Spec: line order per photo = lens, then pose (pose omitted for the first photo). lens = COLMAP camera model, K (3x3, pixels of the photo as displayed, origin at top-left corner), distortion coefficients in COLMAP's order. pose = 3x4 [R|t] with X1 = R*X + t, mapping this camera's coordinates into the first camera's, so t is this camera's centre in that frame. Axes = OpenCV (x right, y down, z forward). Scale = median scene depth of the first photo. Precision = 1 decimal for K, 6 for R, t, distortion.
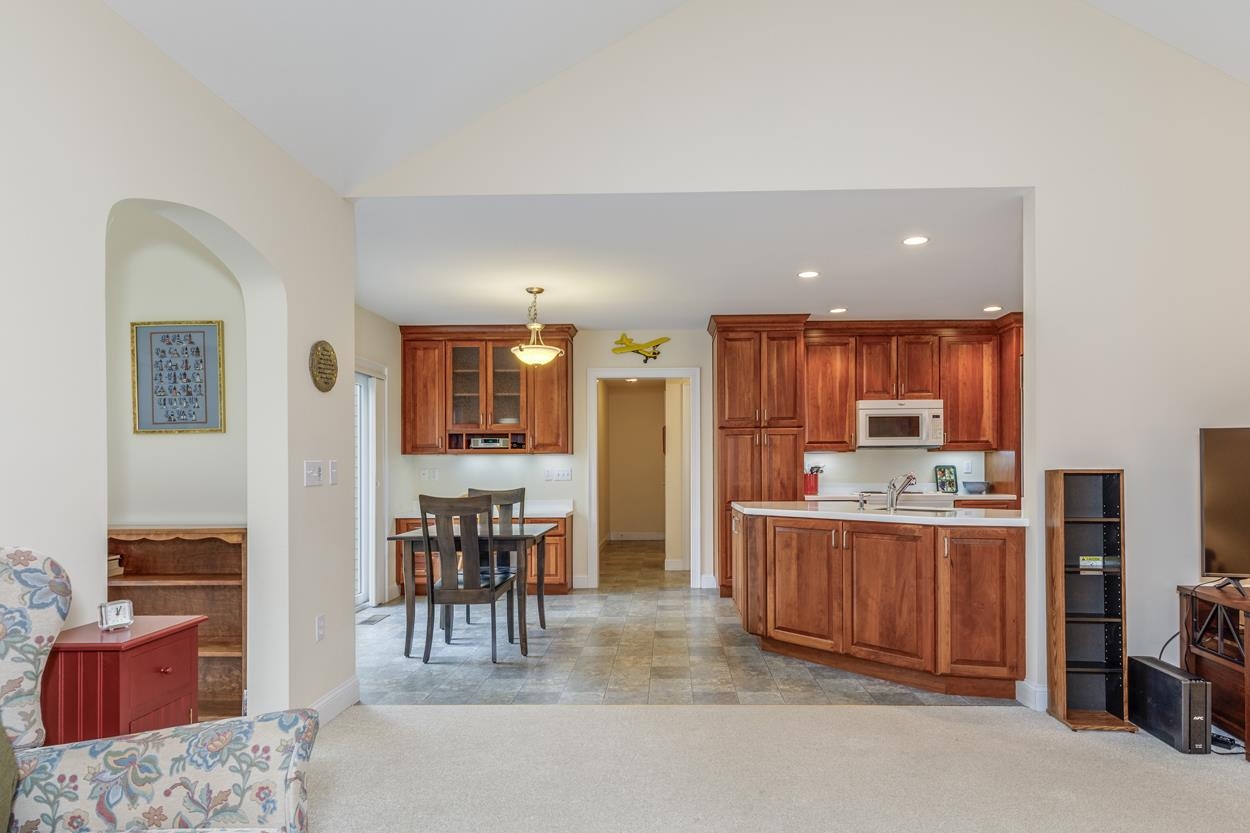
lens RADIAL K [[704.5, 0, 652.6], [0, 704.5, 469.1], [0, 0, 1]] dist [0.004652, 0.000388]
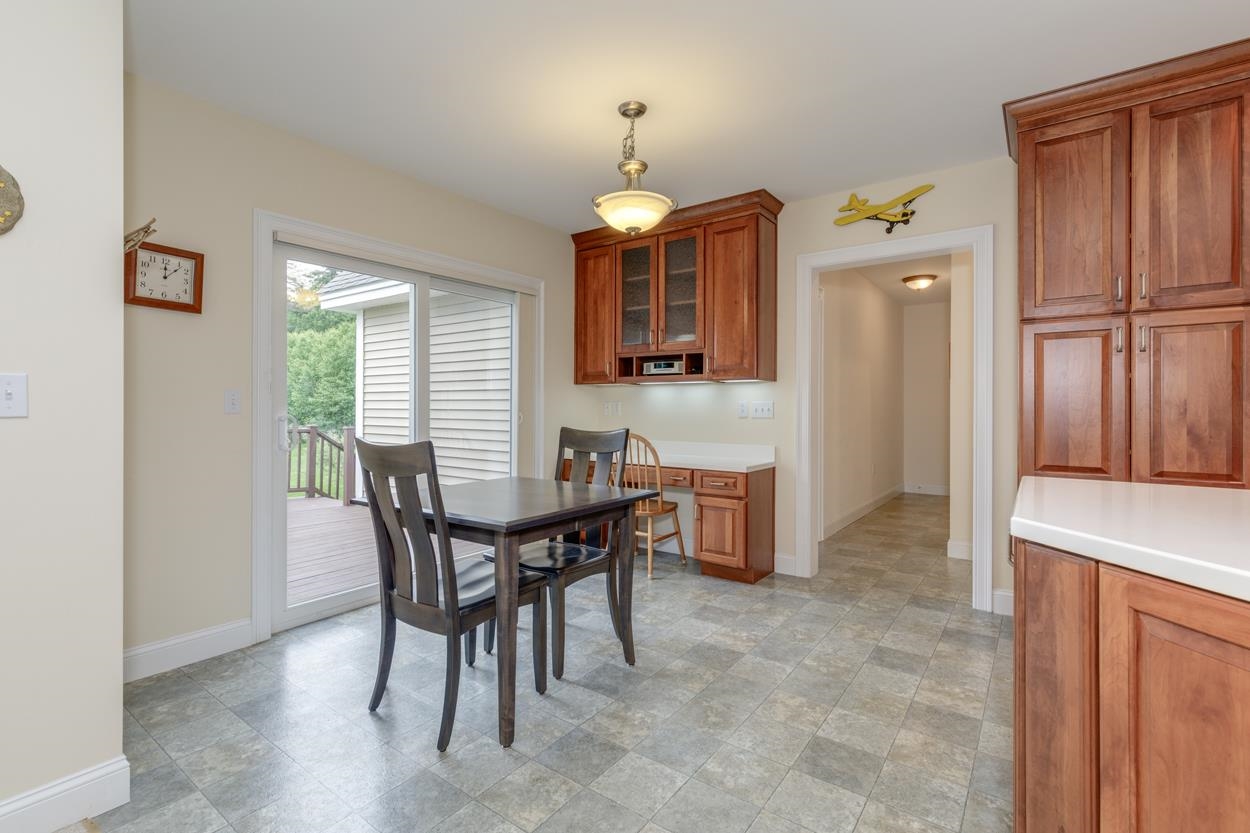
lens RADIAL K [[566.3, 0, 619.0], [0, 566.3, 406.6], [0, 0, 1]] dist [0.003179, -0.000407]
pose [[0.815215, 0.006770, -0.579120, 0.092814], [-0.006989, 0.999974, 0.001851, 0.004698], [0.579117, 0.002539, 0.815241, 0.481677]]
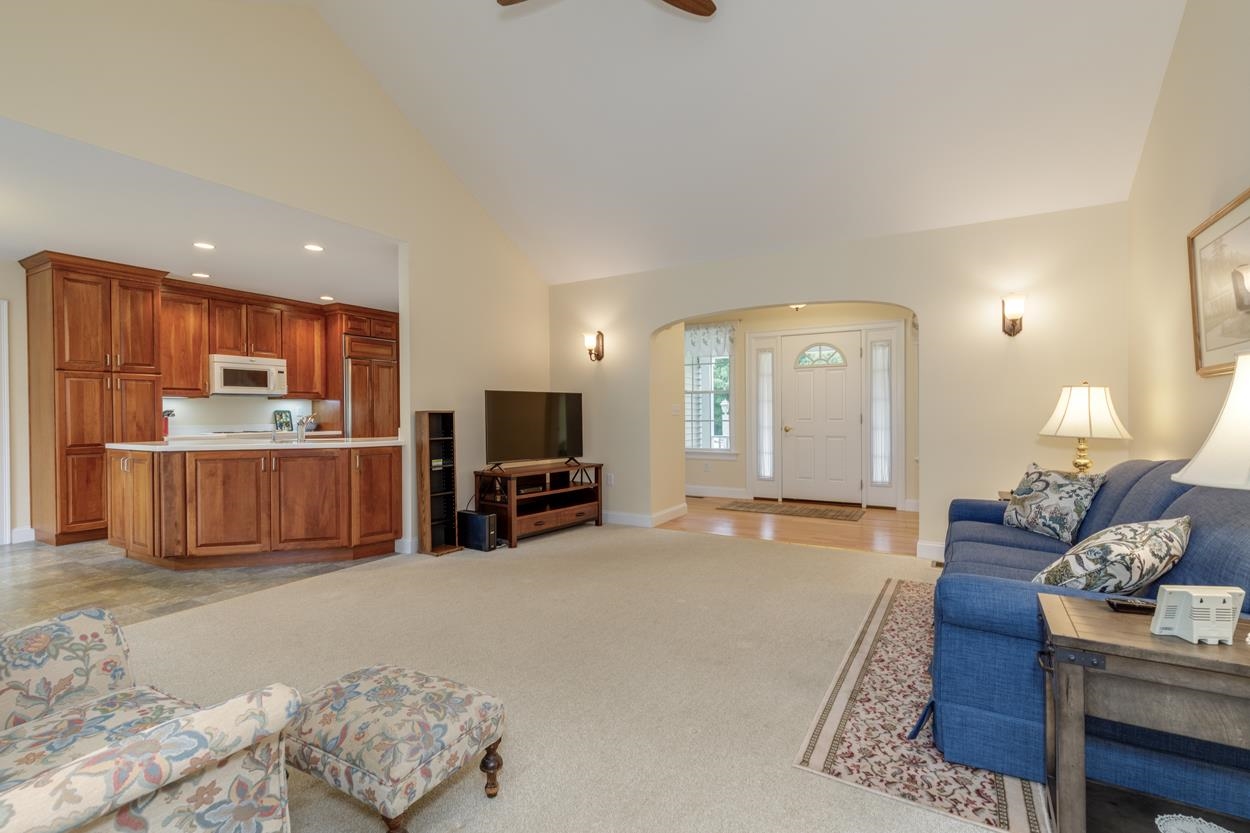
lens RADIAL K [[571.8, 0, 618.2], [0, 571.8, 416.0], [0, 0, 1]] dist [0.013559, -0.000442]
pose [[0.488633, -0.002762, 0.872485, -0.214399], [0.004079, 0.999991, 0.000881, 0.007210], [-0.872480, 0.003129, 0.488640, -0.053393]]
